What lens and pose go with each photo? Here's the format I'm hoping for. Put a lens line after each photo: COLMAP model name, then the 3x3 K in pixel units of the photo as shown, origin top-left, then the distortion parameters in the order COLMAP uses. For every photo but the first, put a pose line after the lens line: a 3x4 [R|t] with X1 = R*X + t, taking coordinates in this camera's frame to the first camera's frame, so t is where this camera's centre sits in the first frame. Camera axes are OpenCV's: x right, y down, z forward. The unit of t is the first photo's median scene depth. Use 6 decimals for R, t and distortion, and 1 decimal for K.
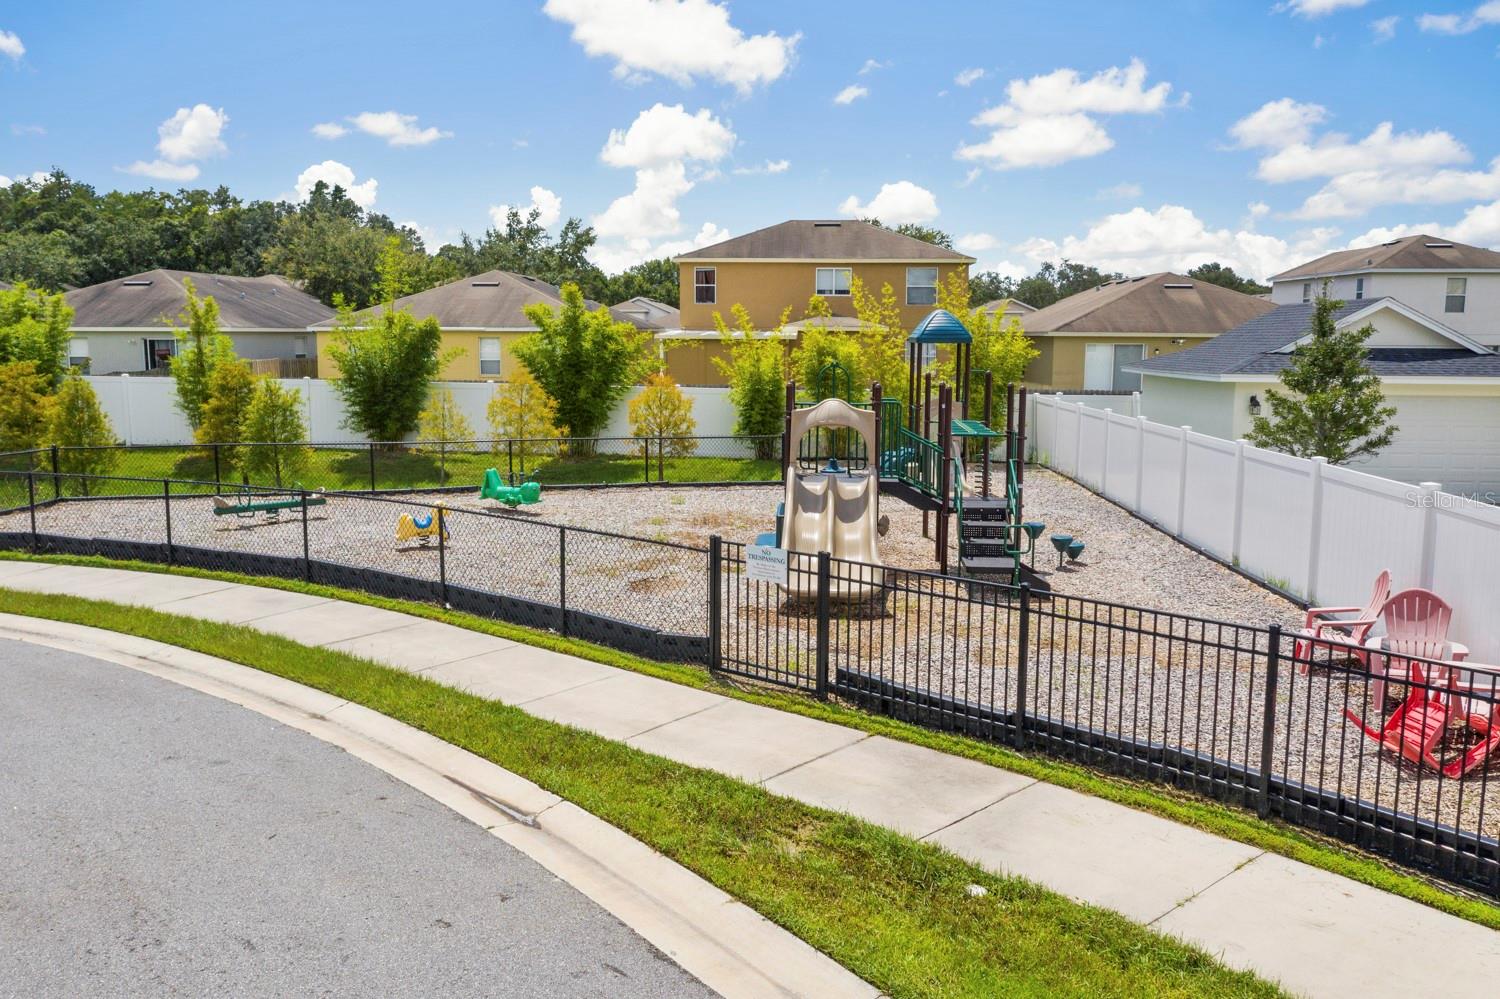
lens RADIAL K [[1172.5, 0, 750.0], [0, 1172.5, 499.5], [0, 0, 1]] dist [-0.012035, -0.004098]
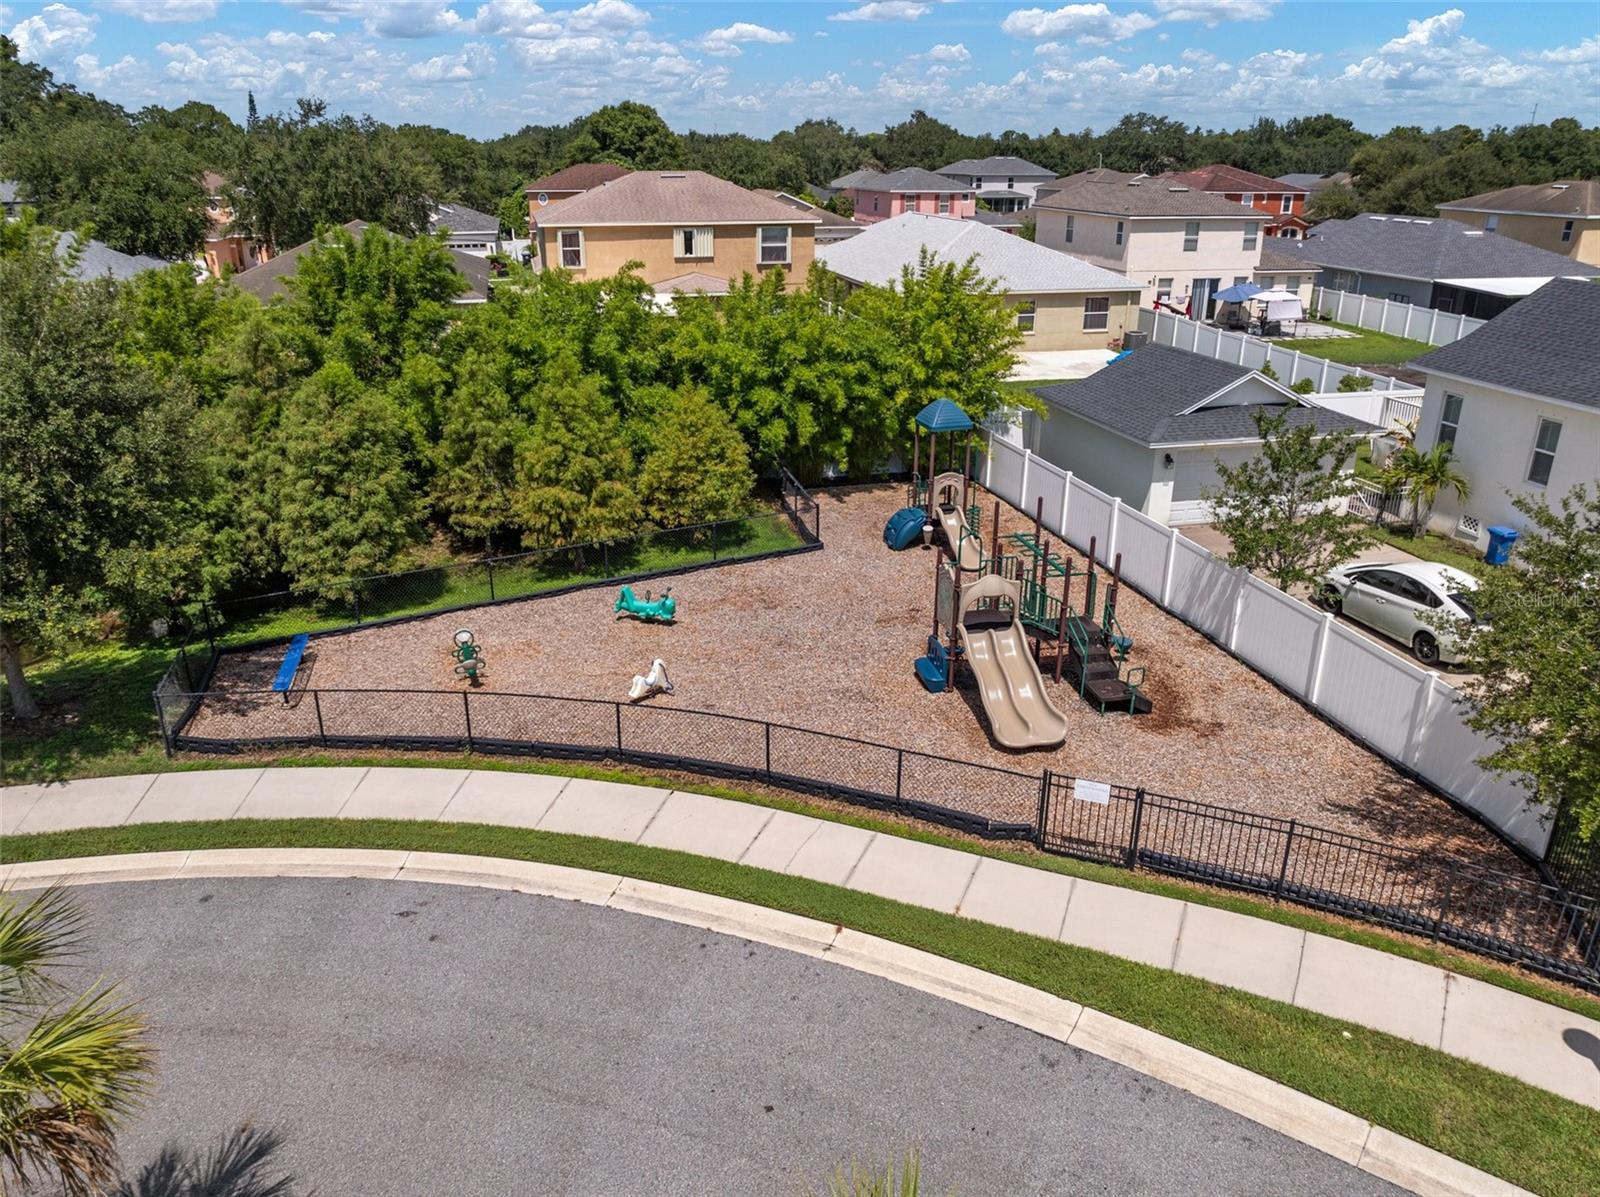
lens RADIAL K [[1111.9, 0, 800.0], [0, 1111.9, 598.5], [0, 0, 1]] dist [-0.038381, 0.001946]
pose [[0.953989, -0.114228, 0.277232, -0.678776], [0.044288, 0.968131, 0.246497, -0.524555], [-0.296553, -0.222878, 0.928645, -0.155960]]
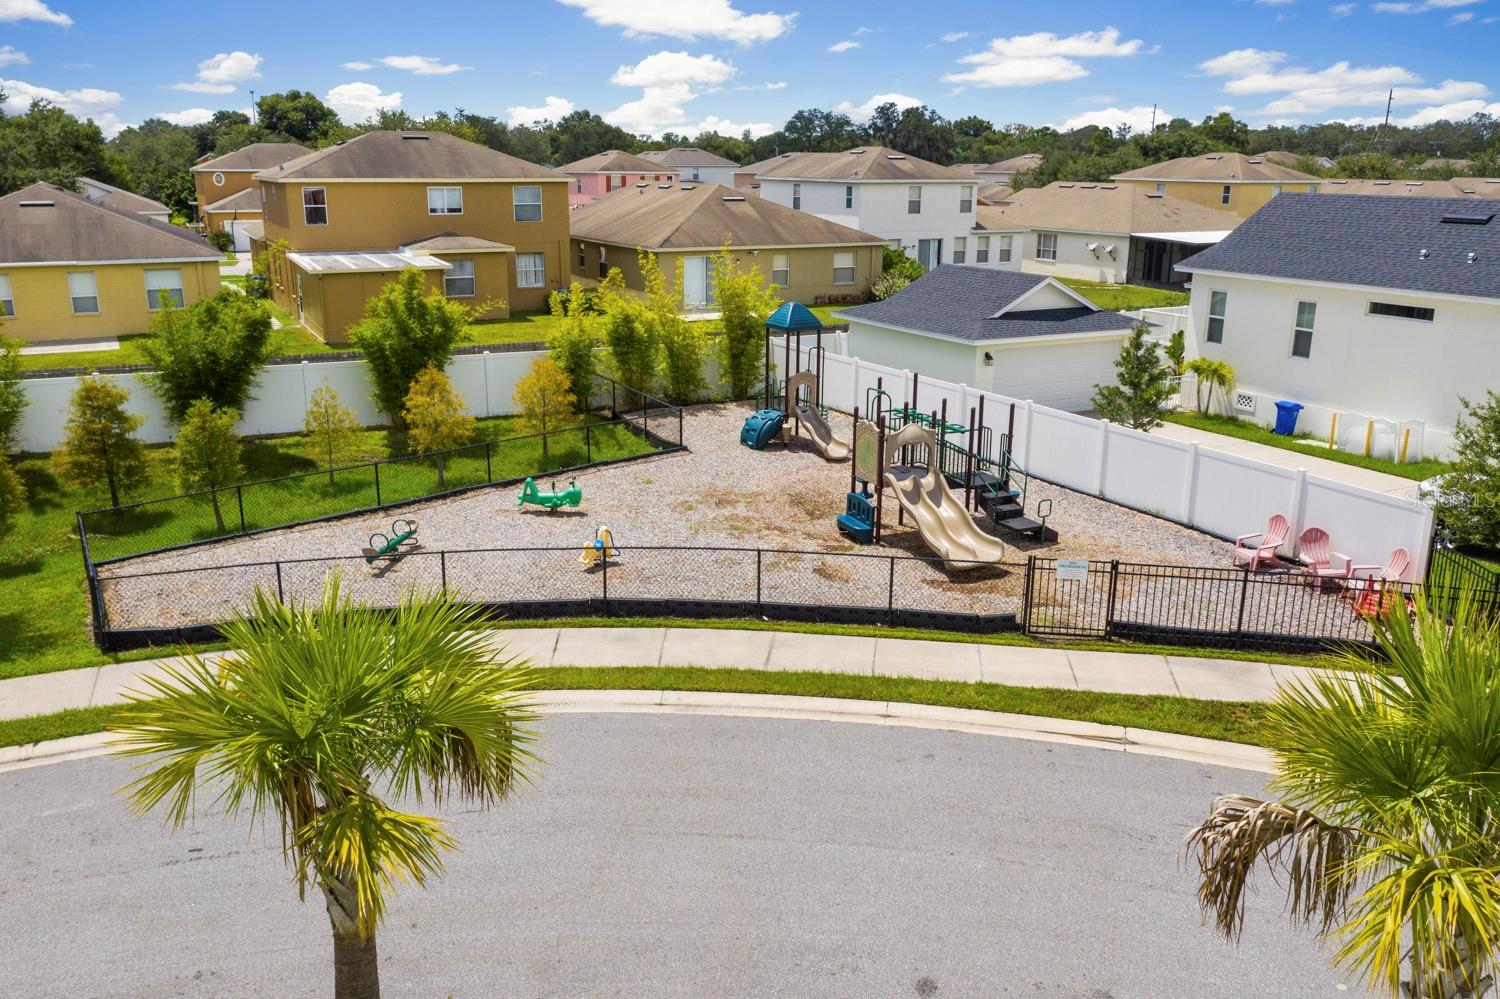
lens RADIAL K [[1181.5, 0, 729.7], [0, 1181.5, 495.0], [0, 0, 1]] dist [-0.041381, -0.006788]
pose [[0.860590, -0.139499, 0.489821, -1.167061], [0.070993, 0.985225, 0.155857, -0.333606], [-0.504326, -0.099355, 0.857779, -0.194420]]
